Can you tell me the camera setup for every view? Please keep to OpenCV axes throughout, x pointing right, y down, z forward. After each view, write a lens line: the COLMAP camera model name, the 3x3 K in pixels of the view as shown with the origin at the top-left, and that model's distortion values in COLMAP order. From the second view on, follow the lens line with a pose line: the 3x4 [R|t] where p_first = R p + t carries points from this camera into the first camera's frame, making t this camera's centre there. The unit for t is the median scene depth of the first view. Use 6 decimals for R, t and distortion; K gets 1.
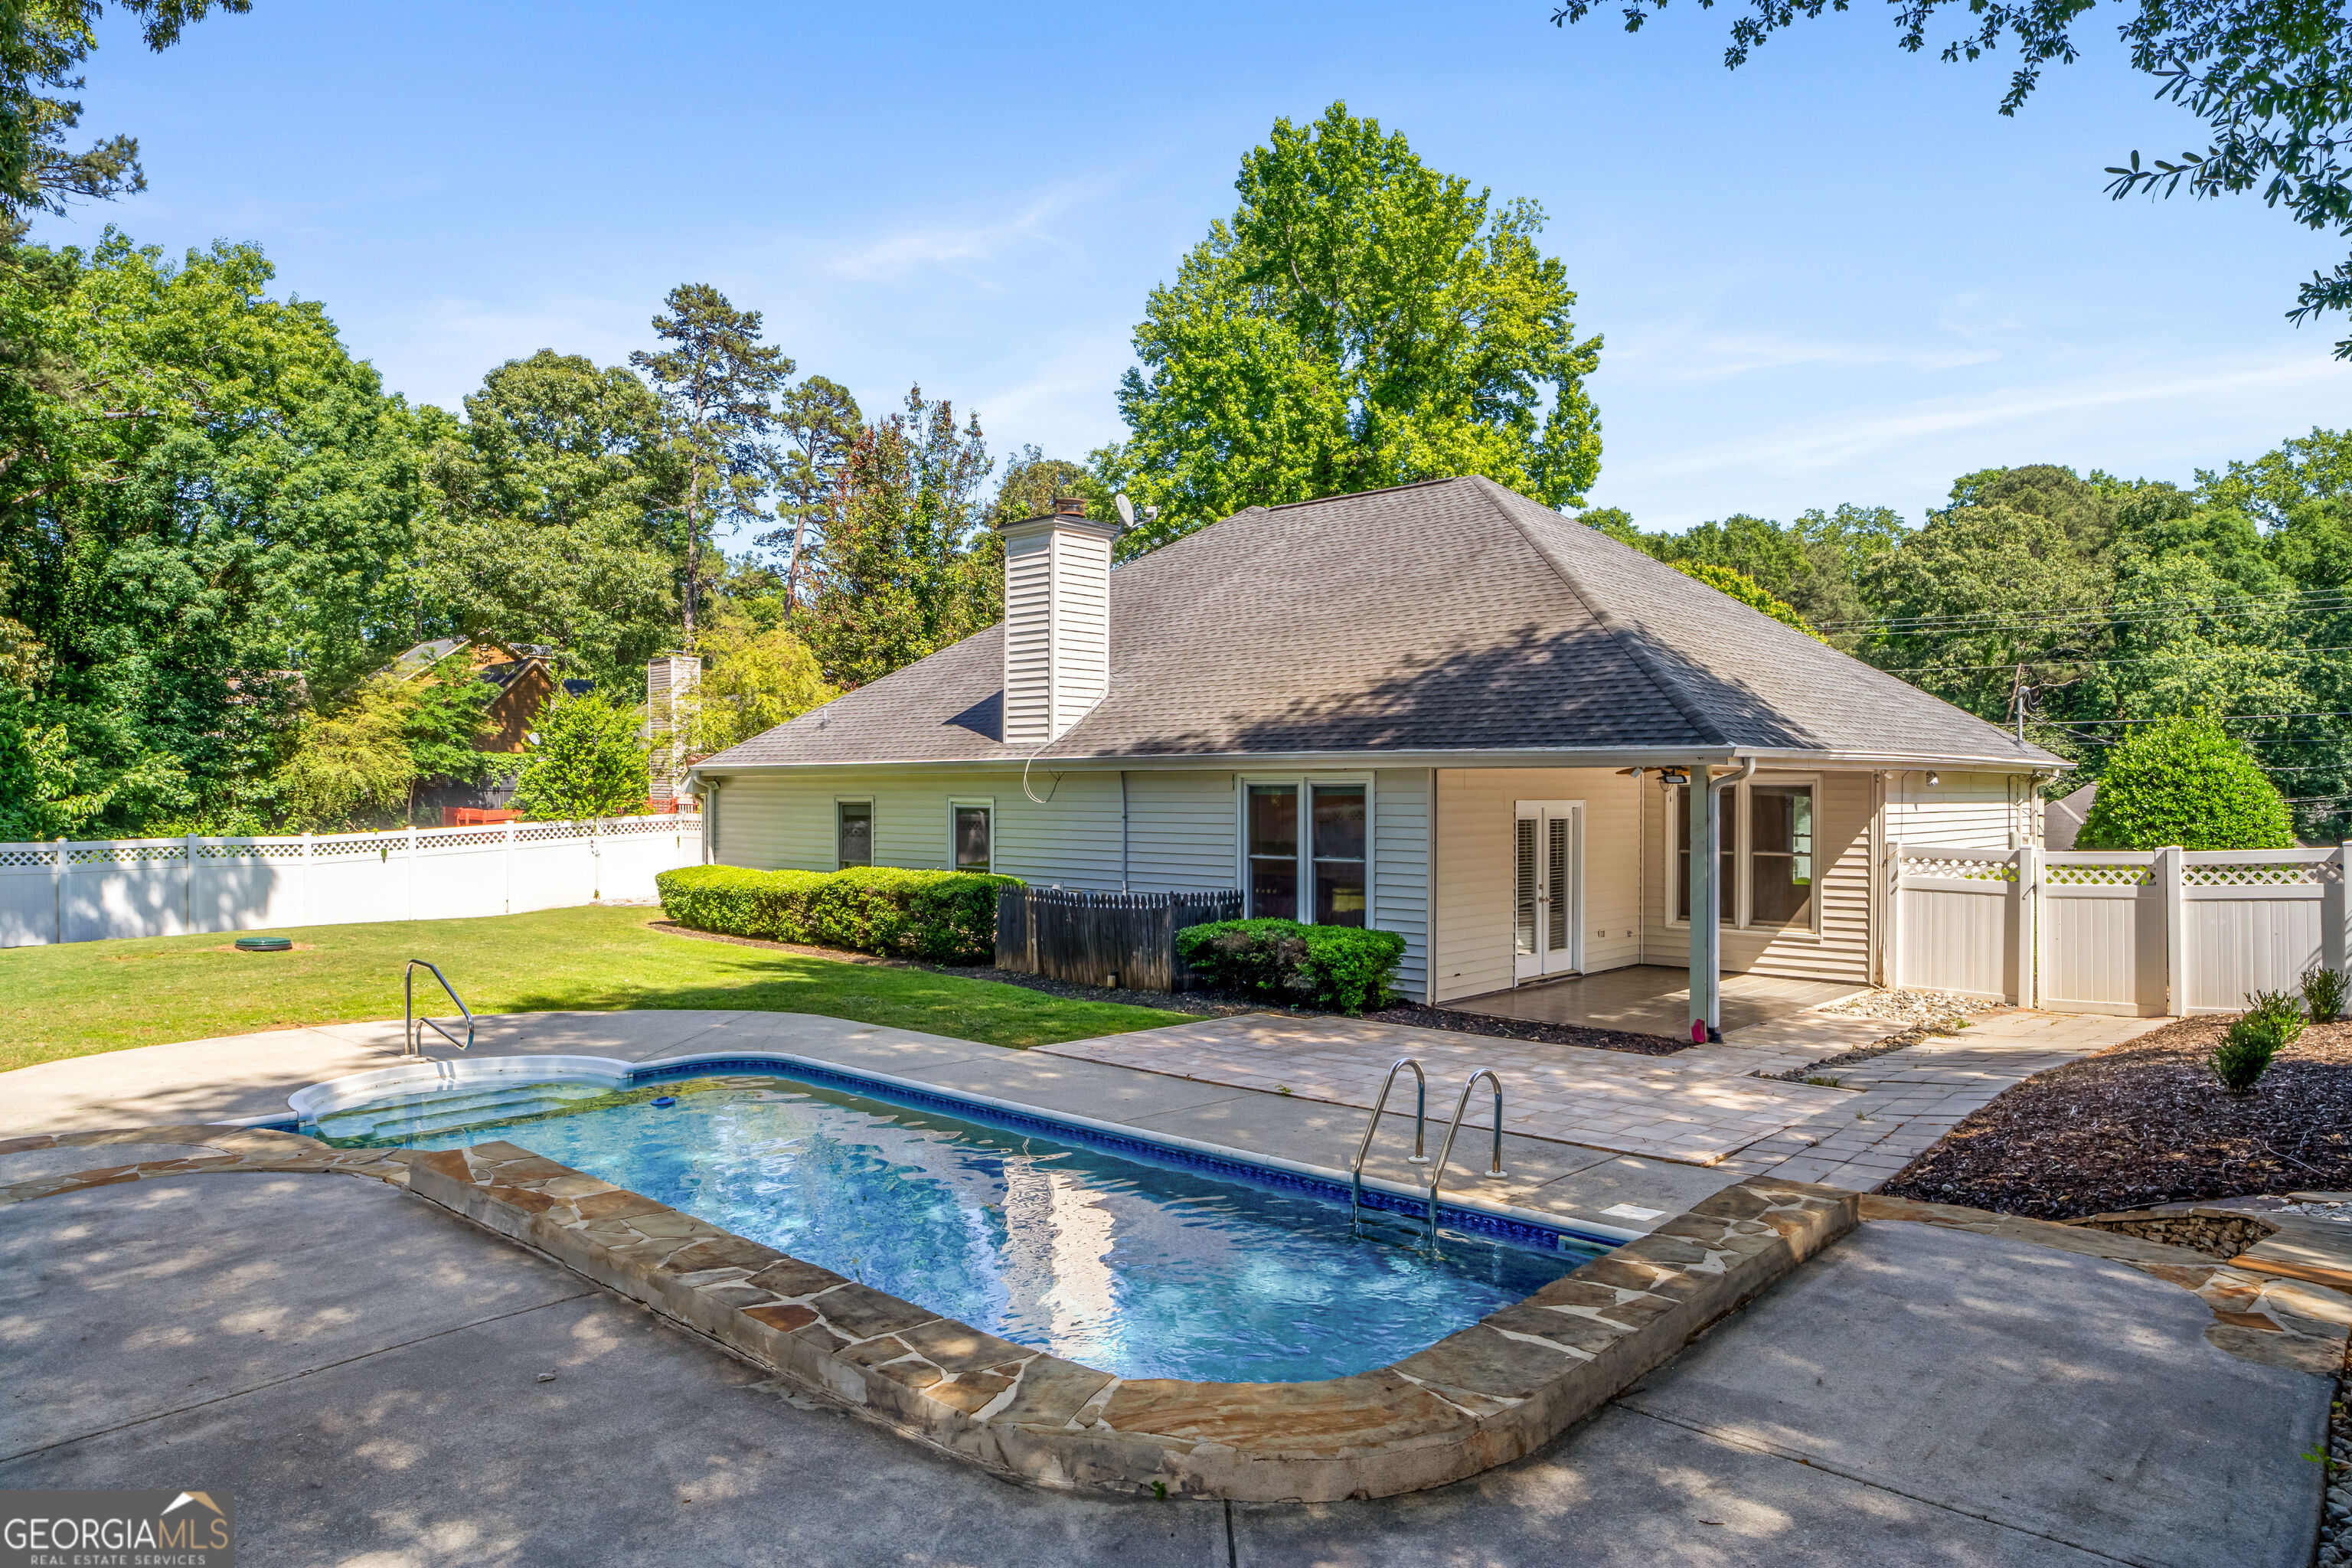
lens RADIAL K [[1488.5, 0, 1172.6], [0, 1488.5, 775.2], [0, 0, 1]] dist [-0.034416, 0.005054]
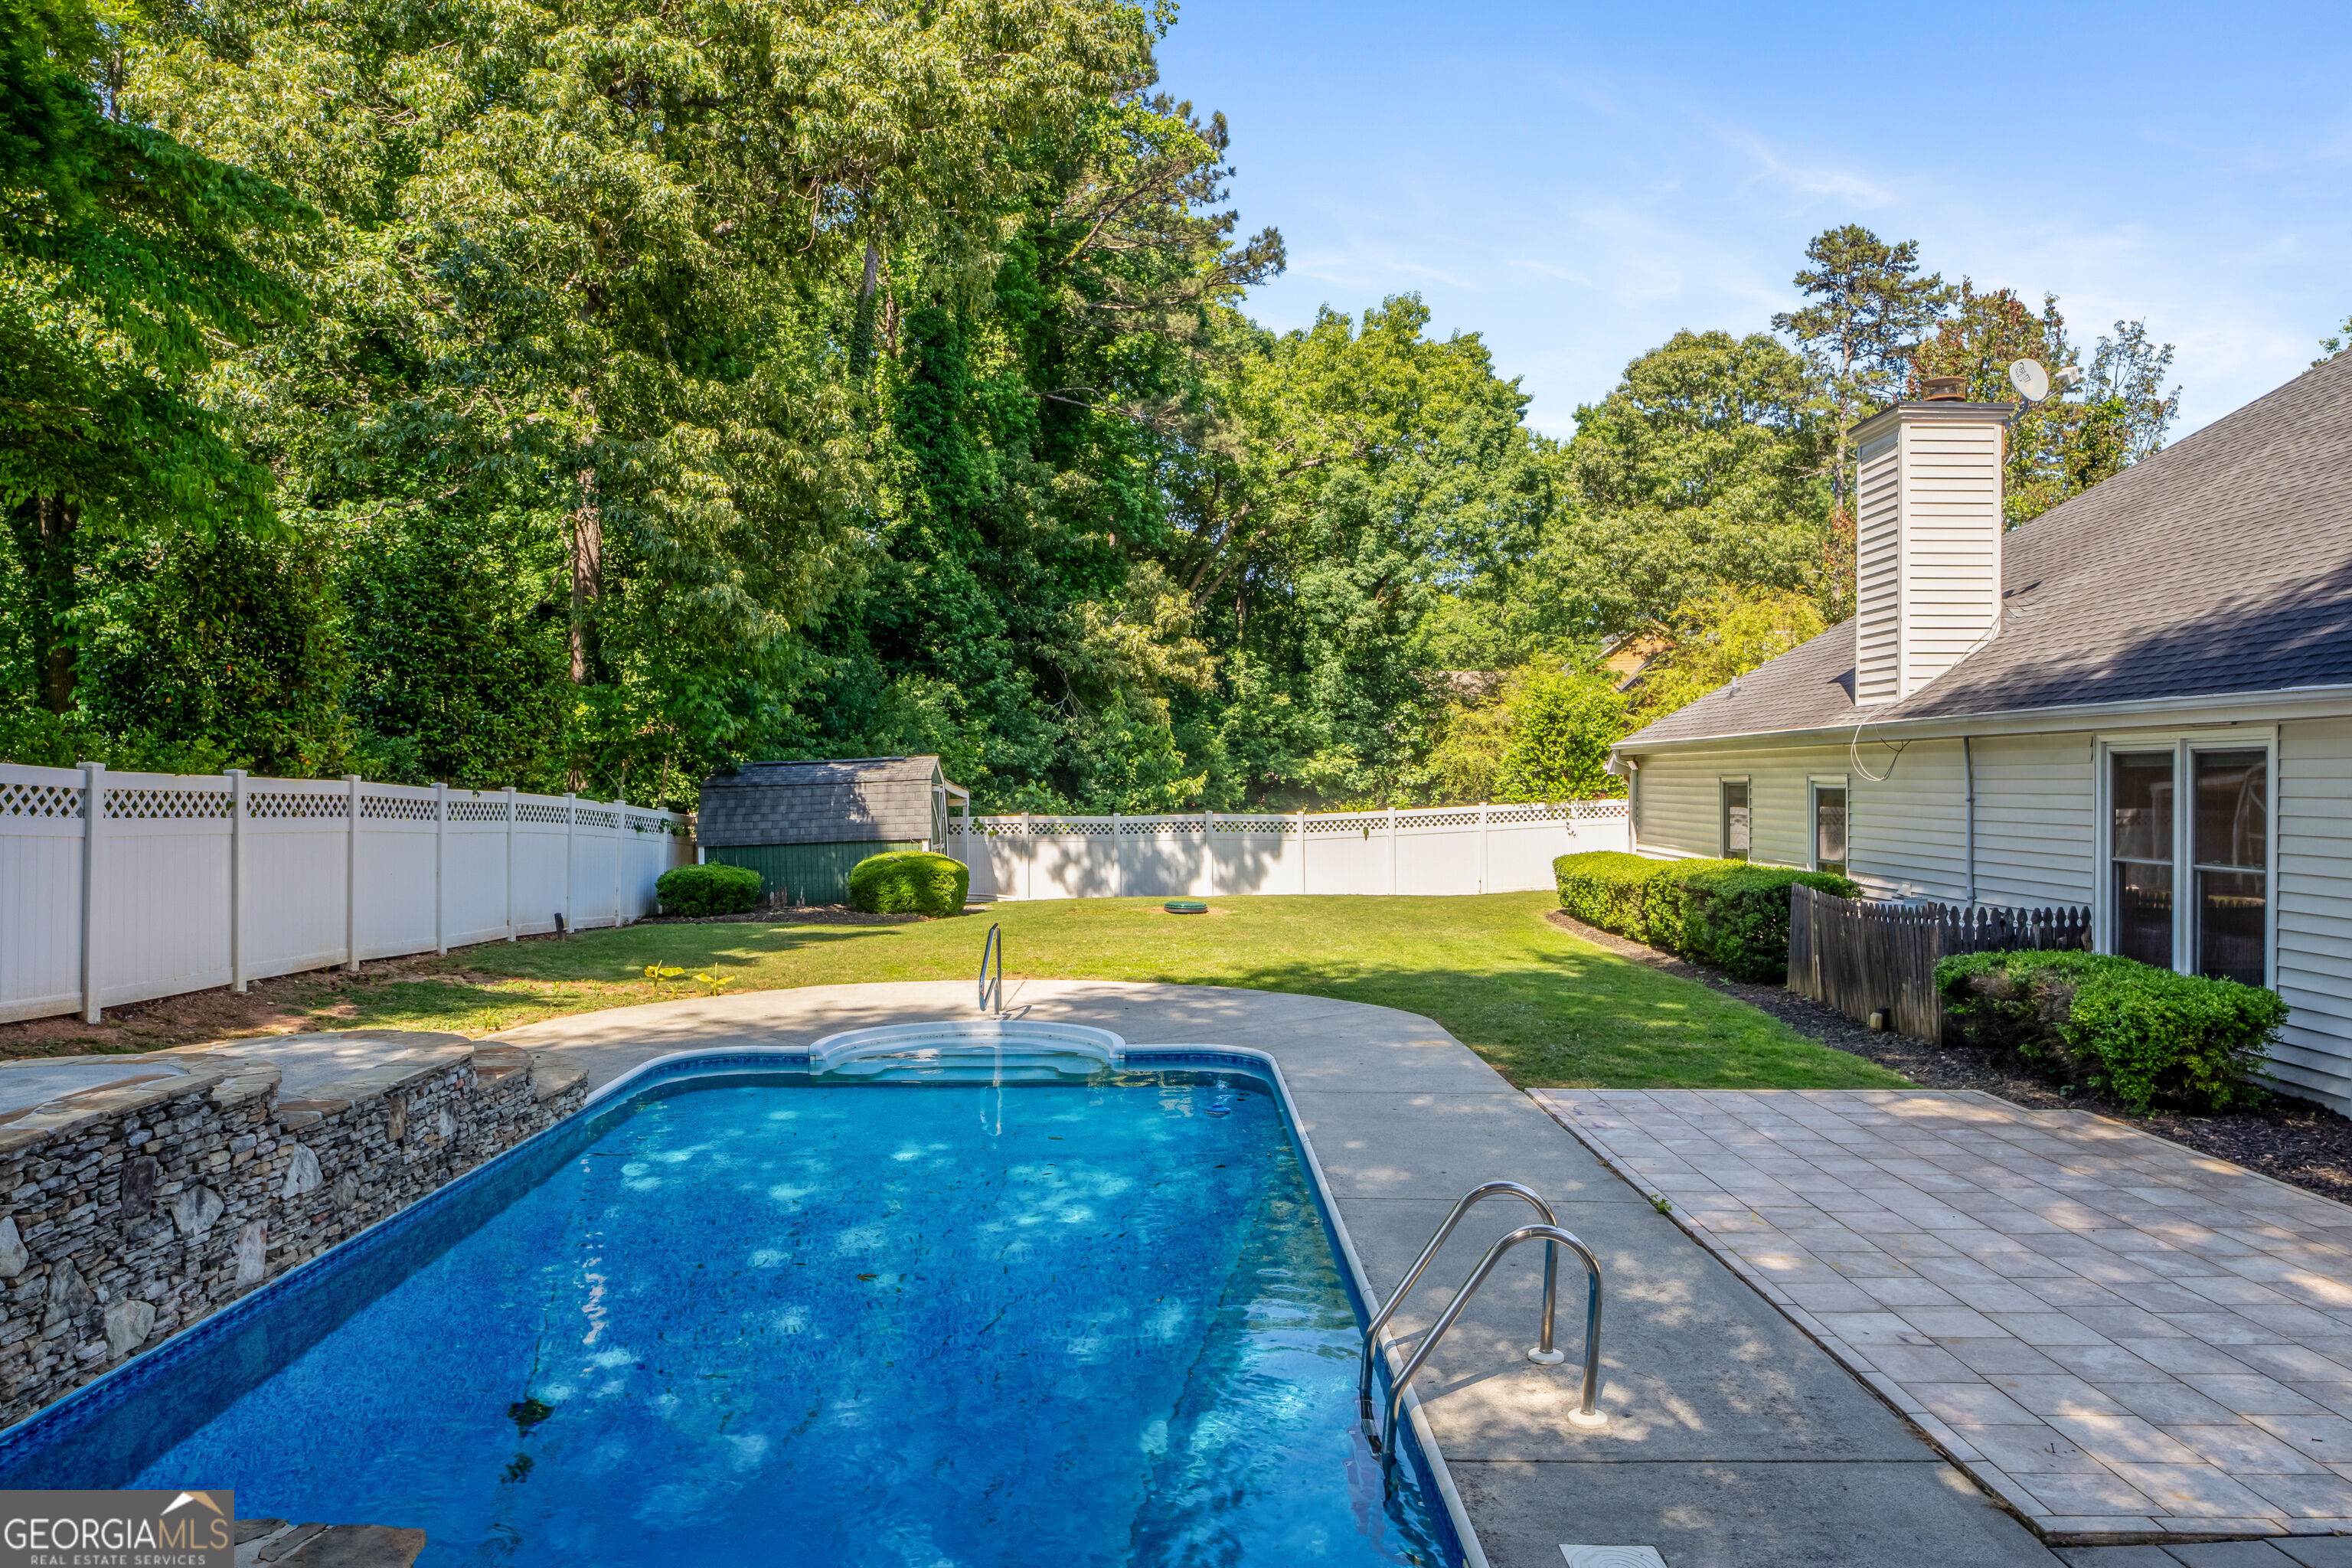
lens RADIAL K [[1488.5, 0, 1172.6], [0, 1488.5, 775.2], [0, 0, 1]] dist [-0.034416, 0.005054]
pose [[0.681550, -0.004748, -0.731756, 0.088284], [0.010884, 0.999934, 0.003649, 0.003481], [0.731690, -0.010452, 0.681557, 0.084967]]
